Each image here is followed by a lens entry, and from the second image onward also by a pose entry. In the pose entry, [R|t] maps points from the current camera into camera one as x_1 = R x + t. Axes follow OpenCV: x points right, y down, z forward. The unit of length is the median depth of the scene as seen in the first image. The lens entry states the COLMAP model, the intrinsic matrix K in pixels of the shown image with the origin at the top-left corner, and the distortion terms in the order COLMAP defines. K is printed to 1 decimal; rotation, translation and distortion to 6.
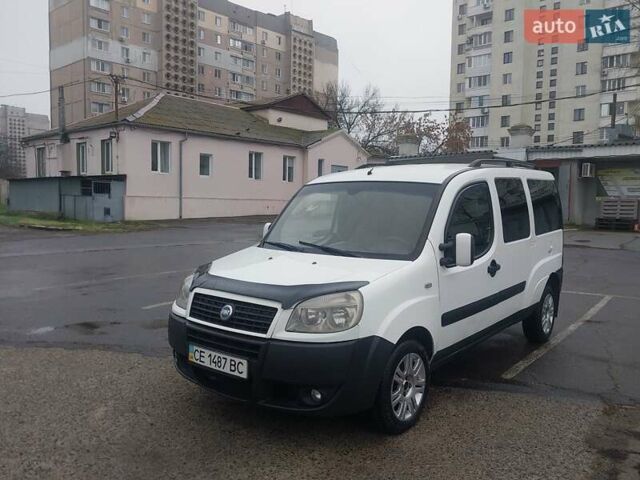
lens RADIAL K [[544.3, 0, 320.0], [0, 544.3, 240.0], [0, 0, 1]] dist [0.002145, -0.013556]
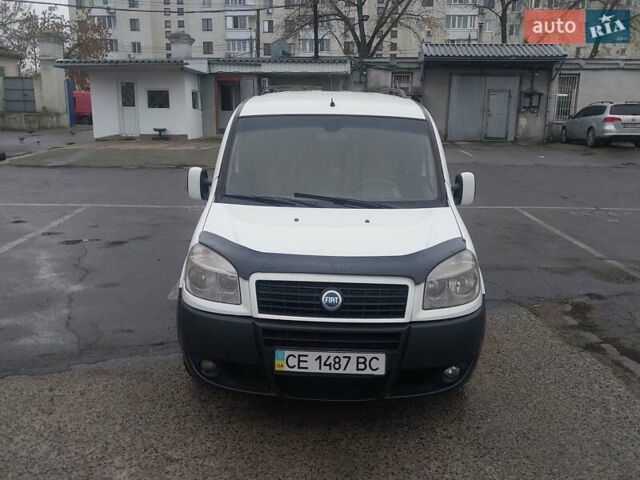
lens RADIAL K [[545.1, 0, 319.4], [0, 545.1, 238.0], [0, 0, 1]] dist [0.012578, -0.008354]
pose [[0.796099, -0.134396, 0.590055, -0.068704], [0.038713, 0.984341, 0.171971, -0.009557], [-0.603927, -0.114063, 0.788836, 0.044326]]
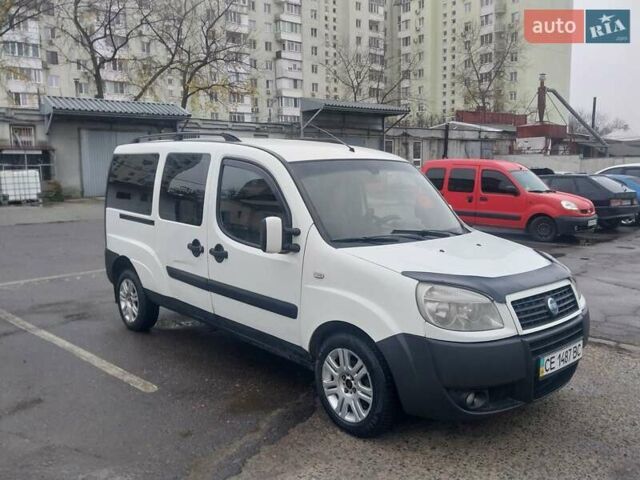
lens RADIAL K [[548.9, 0, 315.8], [0, 548.9, 242.6], [0, 0, 1]] dist [0.002491, -0.013086]
pose [[0.179873, -0.136809, 0.974130, -0.123162], [0.077972, 0.989149, 0.124520, -0.012981], [-0.980595, 0.053557, 0.188588, 0.131562]]
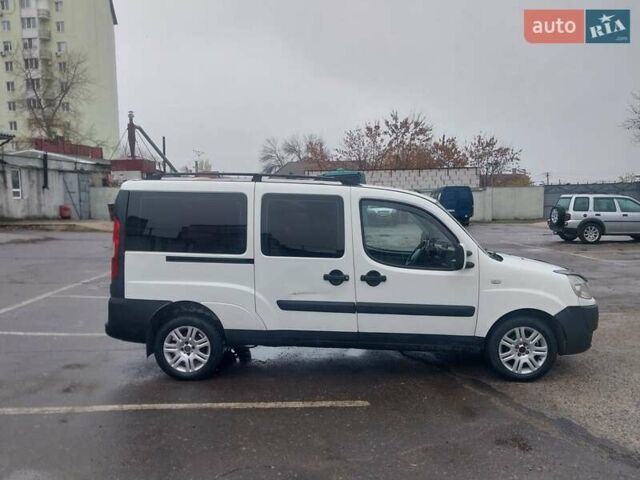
lens RADIAL K [[550.3, 0, 317.6], [0, 550.3, 244.2], [0, 0, 1]] dist [0.002786, -0.004113]
pose [[-0.569341, -0.072819, 0.818870, -0.118924], [0.053736, 0.990643, 0.125455, -0.026454], [-0.820344, 0.115430, -0.560100, 0.280779]]
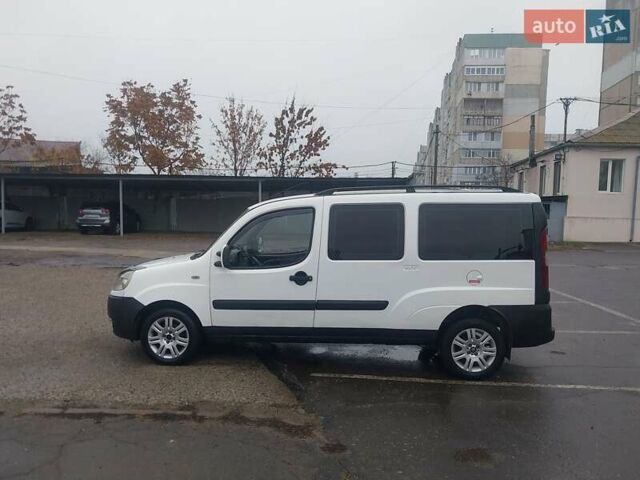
lens RADIAL K [[537.7, 0, 315.1], [0, 537.7, 240.2], [0, 0, 1]] dist [0.031662, -0.056234]
pose [[0.574559, 0.044265, -0.817265, 0.189221], [-0.073459, 0.997295, 0.002372, -0.005565], [0.815160, 0.058672, 0.576257, 0.047874]]
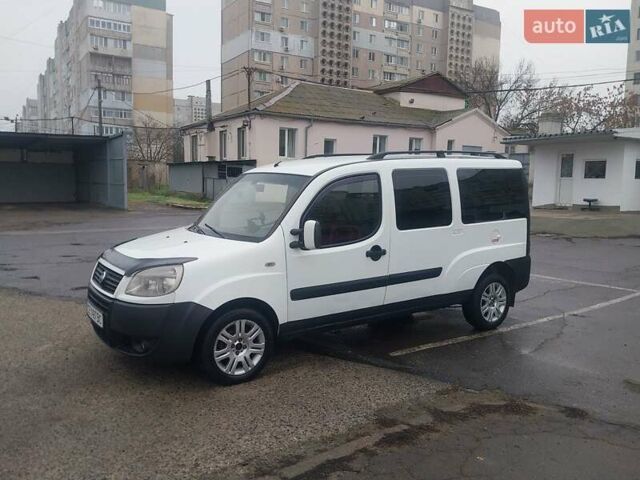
lens RADIAL K [[537.7, 0, 315.1], [0, 537.7, 240.2], [0, 0, 1]] dist [0.031662, -0.056234]
pose [[0.957231, 0.033146, -0.287421, 0.073523], [-0.023008, 0.998991, 0.038580, -0.001760], [0.288409, -0.030317, 0.957027, -0.008820]]
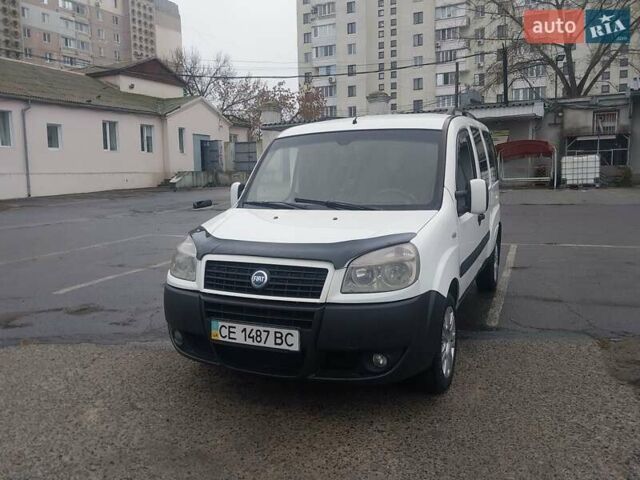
lens RADIAL K [[545.1, 0, 308.3], [0, 545.1, 231.4], [0, 0, 1]] dist [0.009017, -0.014745]
pose [[0.968641, -0.061426, 0.240751, -0.032606], [0.052478, 0.997678, 0.043412, 0.002702], [-0.242859, -0.029417, 0.969616, 0.016056]]
